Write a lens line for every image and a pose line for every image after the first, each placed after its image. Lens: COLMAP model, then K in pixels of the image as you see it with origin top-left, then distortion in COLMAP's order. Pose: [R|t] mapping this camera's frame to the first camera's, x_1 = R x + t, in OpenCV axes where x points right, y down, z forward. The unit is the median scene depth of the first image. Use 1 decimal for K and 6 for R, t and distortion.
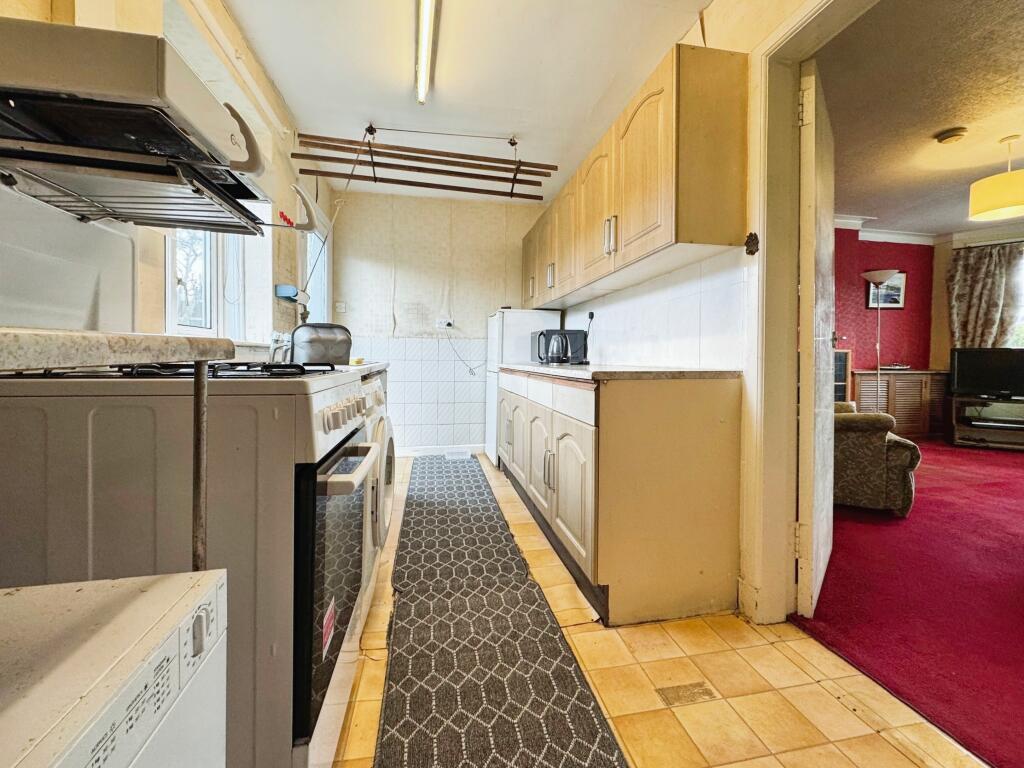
lens RADIAL K [[417.0, 0, 513.5], [0, 417.0, 353.1], [0, 0, 1]] dist [0.000735, 0.000370]
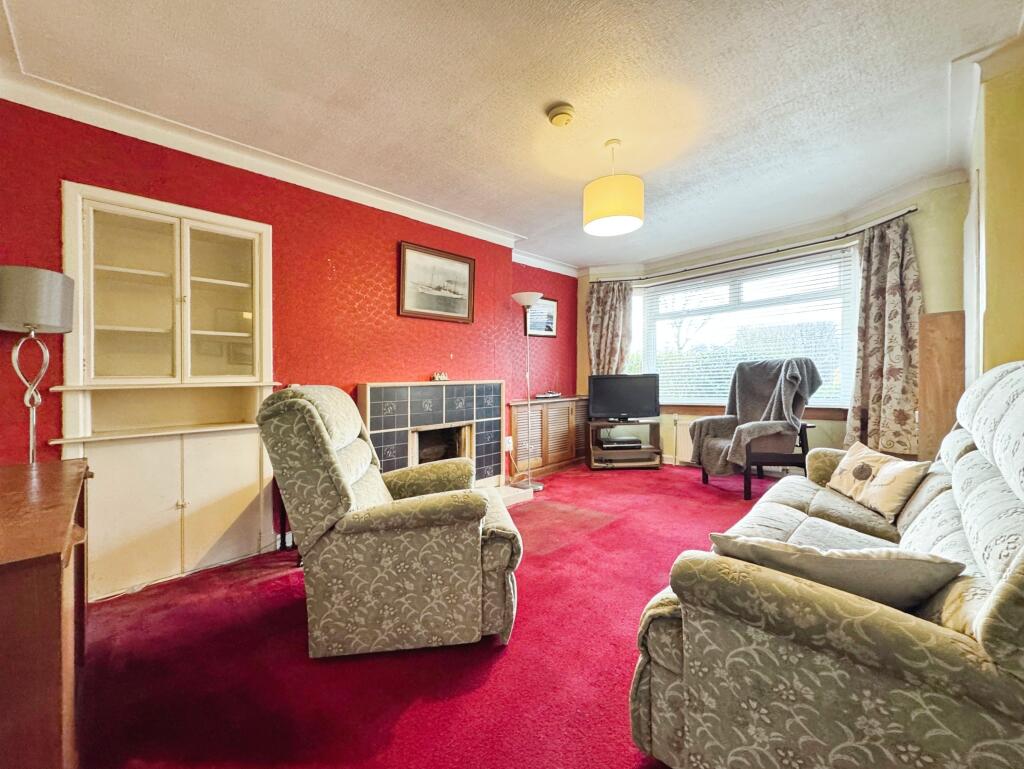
lens RADIAL K [[415.3, 0, 510.5], [0, 415.3, 382.3], [0, 0, 1]] dist [-0.001257, -0.000032]
pose [[0.836730, -0.029564, 0.546817, 0.310847], [0.024417, 0.999563, 0.016679, -0.016313], [-0.547071, -0.000604, 0.837086, 0.232668]]
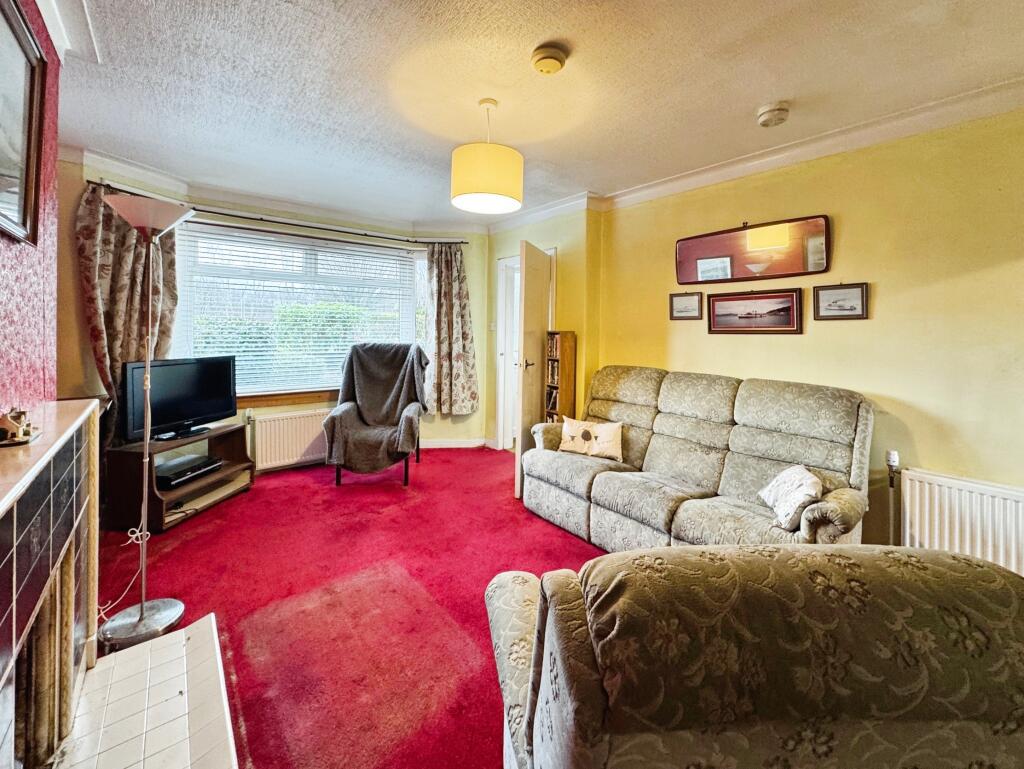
lens RADIAL K [[415.3, 0, 530.9], [0, 415.3, 342.9], [0, 0, 1]] dist [-0.001257, -0.000032]
pose [[-0.460338, -0.043517, 0.886677, 0.299478], [-0.032149, 0.998960, 0.032337, -0.073365], [-0.887162, -0.013620, -0.461258, 0.766057]]
